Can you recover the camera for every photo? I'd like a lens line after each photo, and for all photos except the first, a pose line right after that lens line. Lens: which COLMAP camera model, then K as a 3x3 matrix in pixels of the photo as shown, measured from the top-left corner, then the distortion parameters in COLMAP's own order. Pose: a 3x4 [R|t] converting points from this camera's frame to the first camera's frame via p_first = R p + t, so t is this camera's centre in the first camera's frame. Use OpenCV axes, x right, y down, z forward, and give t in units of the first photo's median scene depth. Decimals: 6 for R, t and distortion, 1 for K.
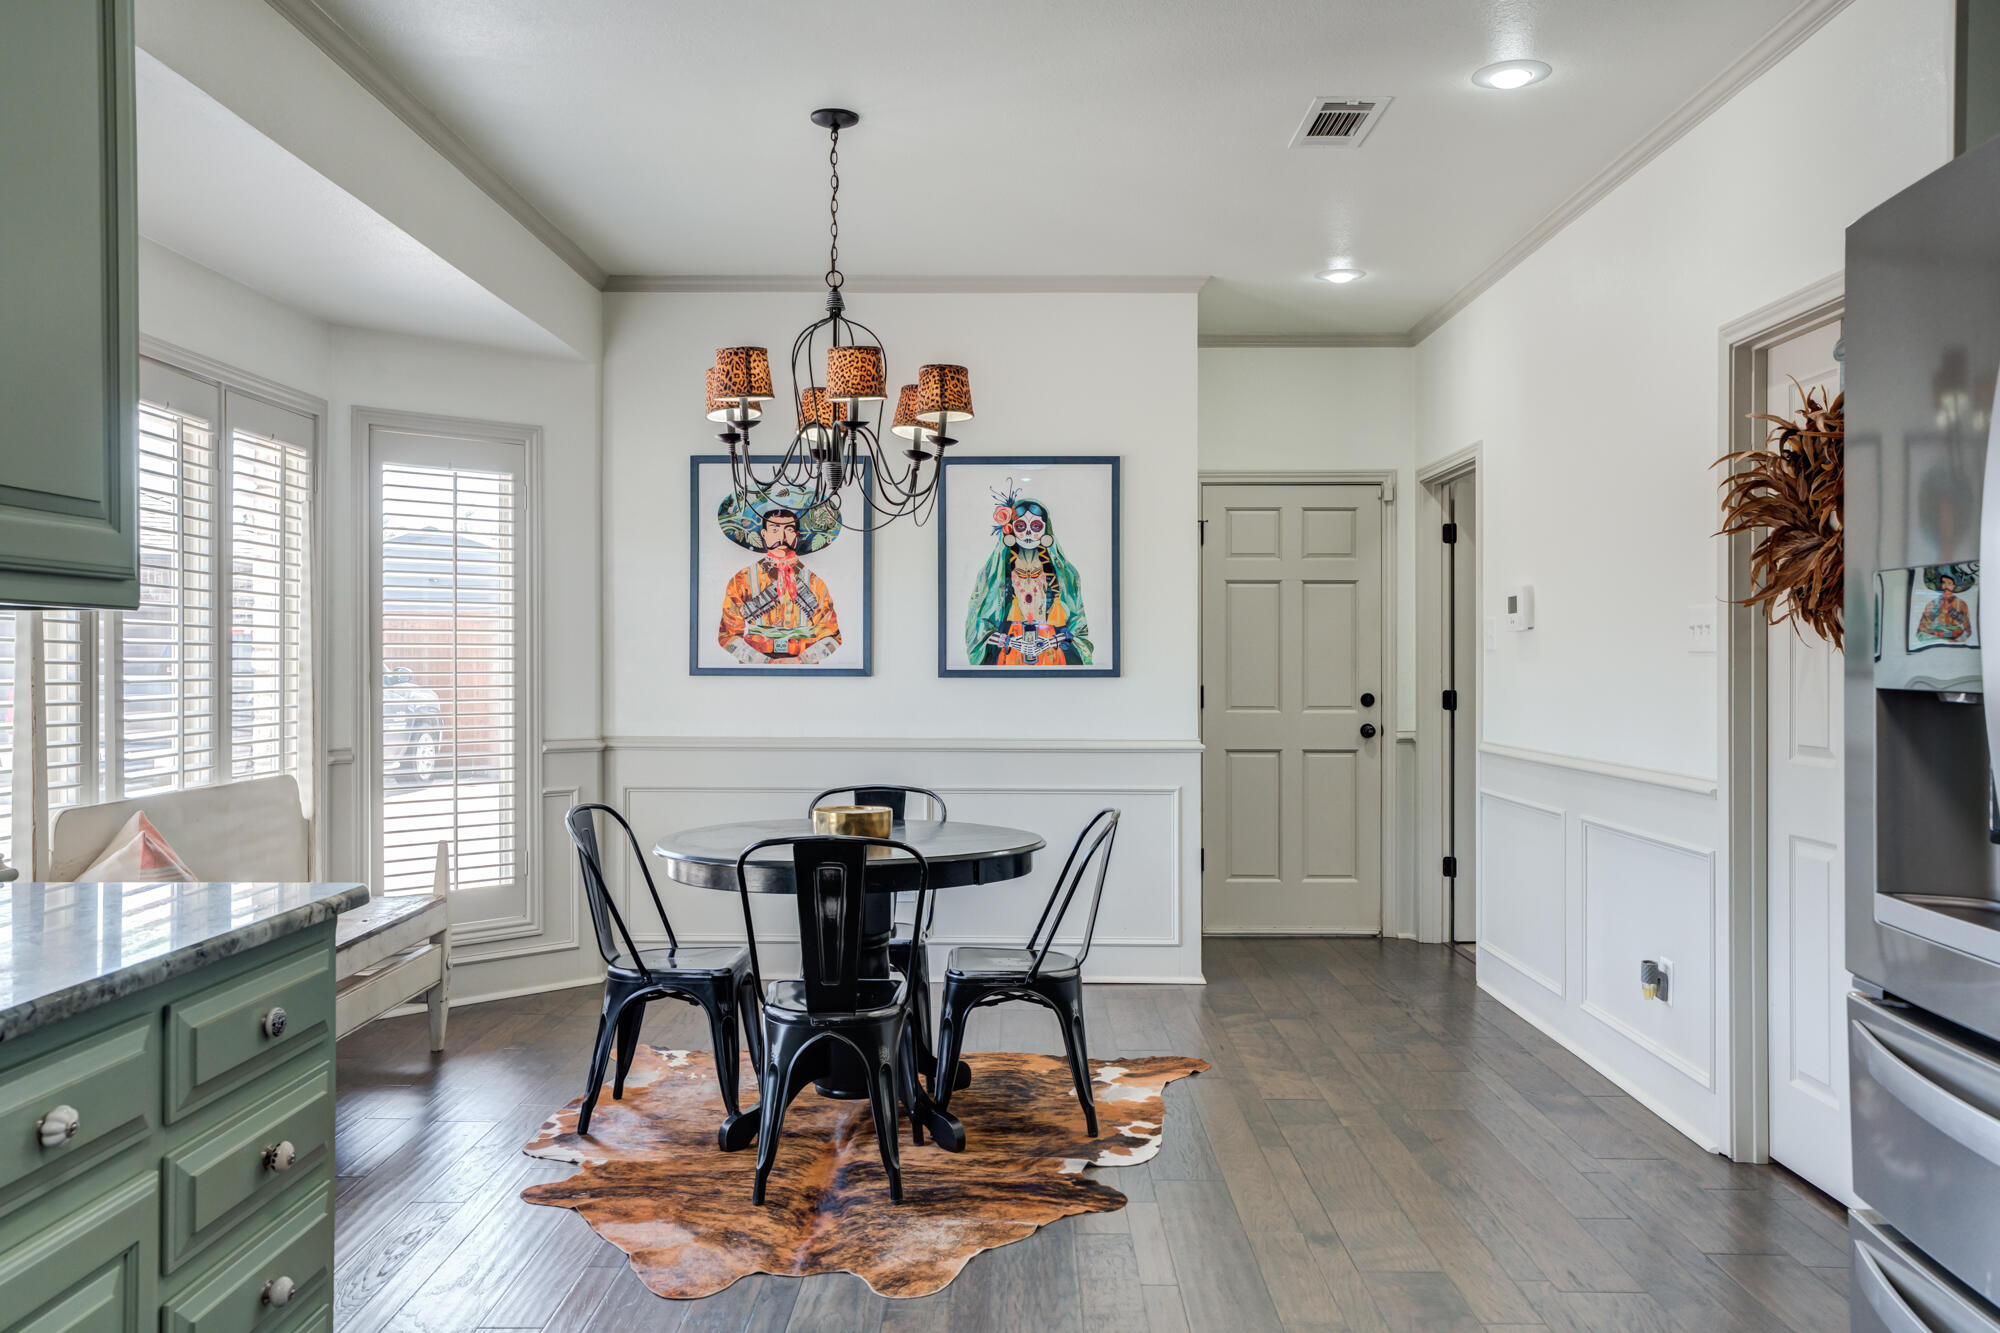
lens RADIAL K [[1550.9, 0, 996.8], [0, 1550.9, 672.8], [0, 0, 1]] dist [0.003959, 0.000103]
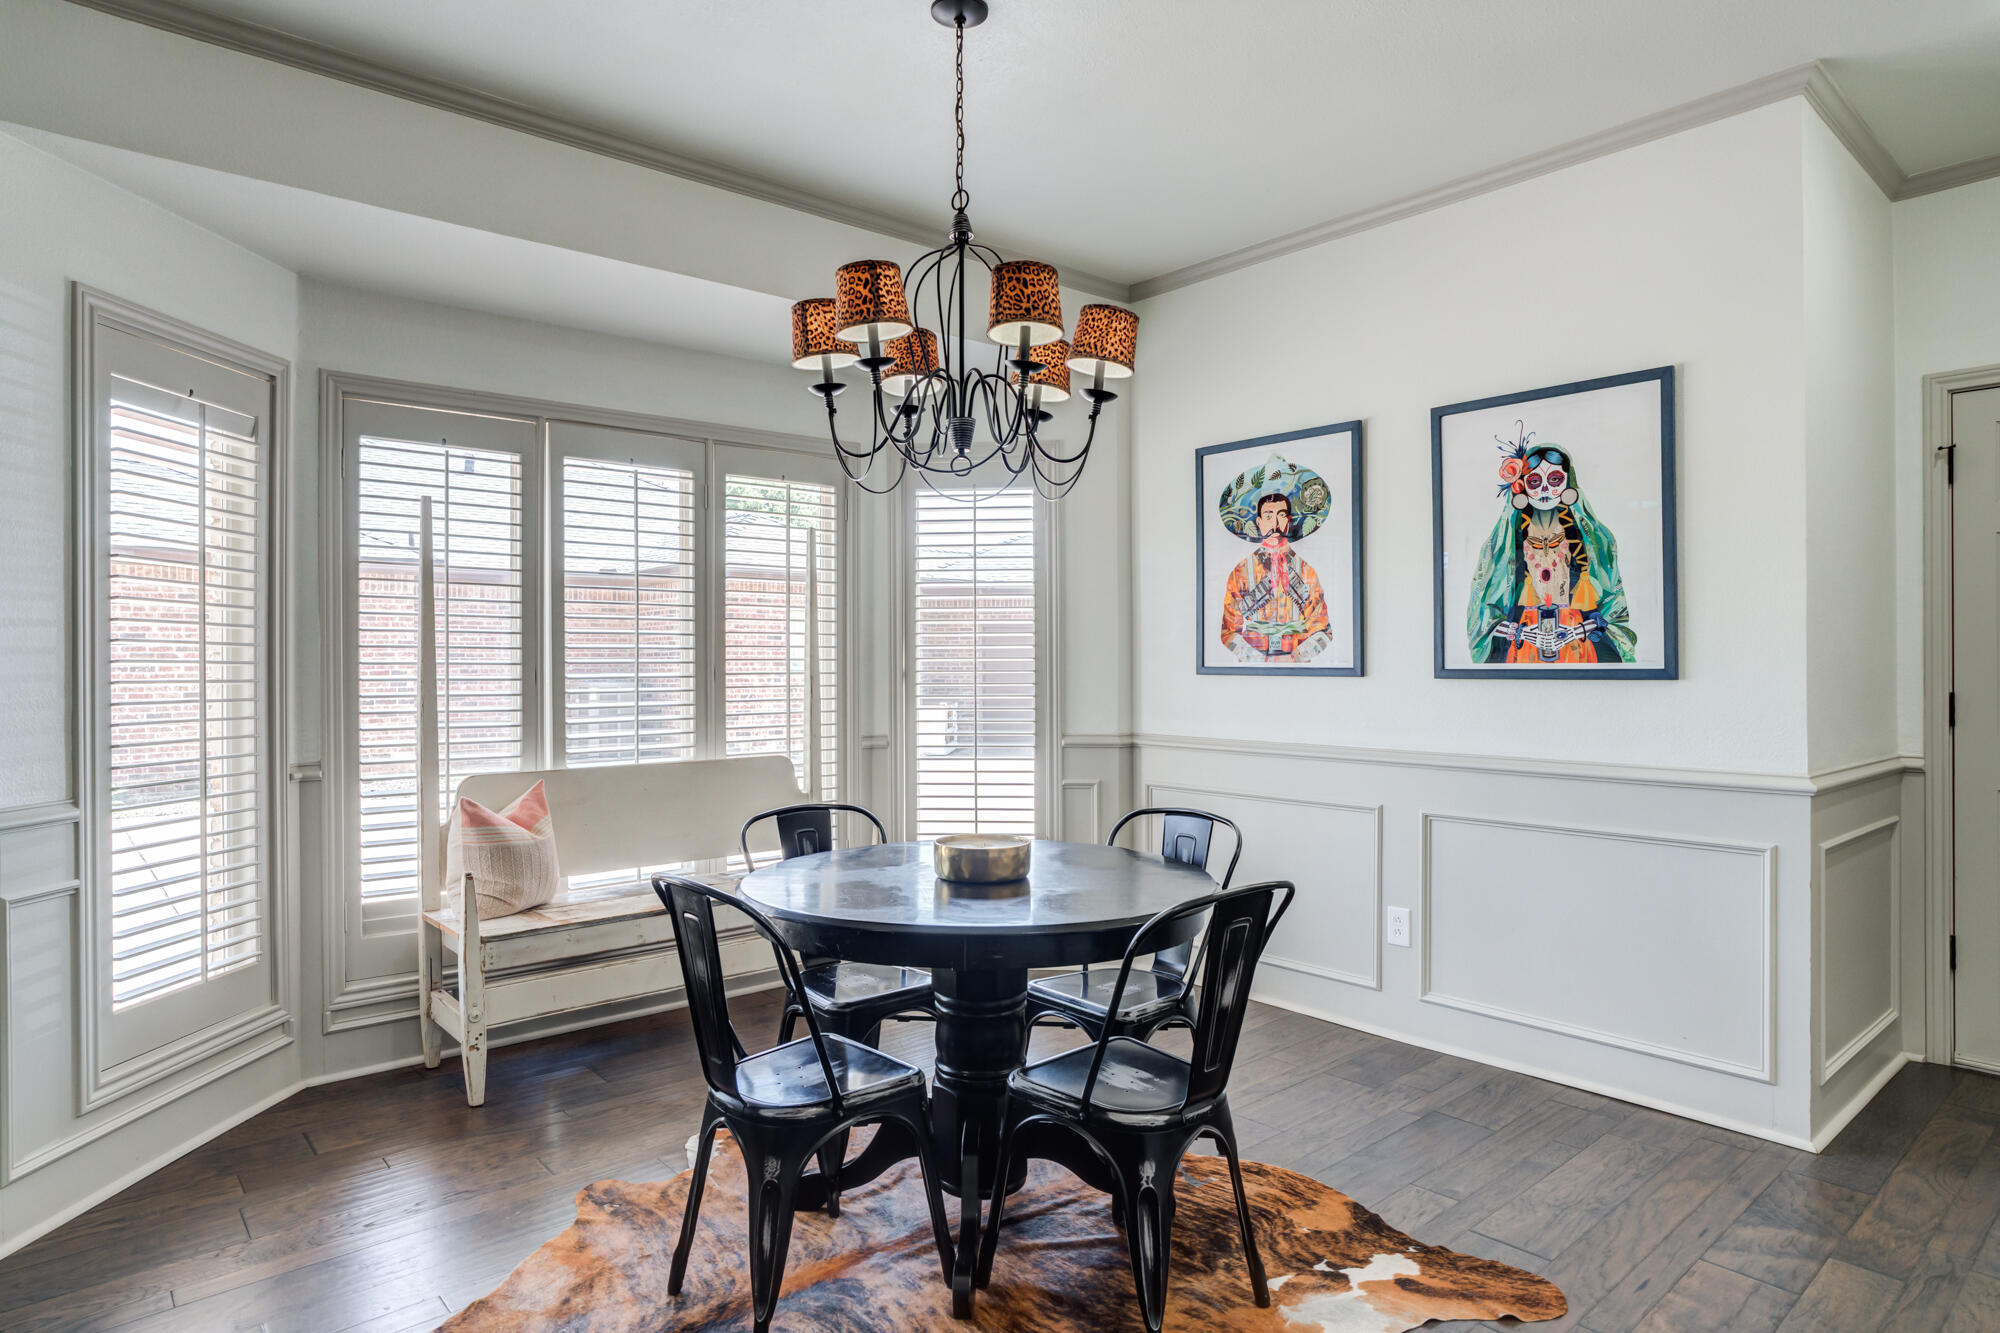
lens RADIAL K [[1170.9, 0, 1006.0], [0, 1170.9, 661.4], [0, 0, 1]] dist [0.001119, -0.000009]
pose [[0.677773, -0.003431, -0.735264, 0.262651], [-0.002902, 0.999969, -0.007342, -0.000714], [0.735266, 0.007110, 0.677741, 0.416694]]
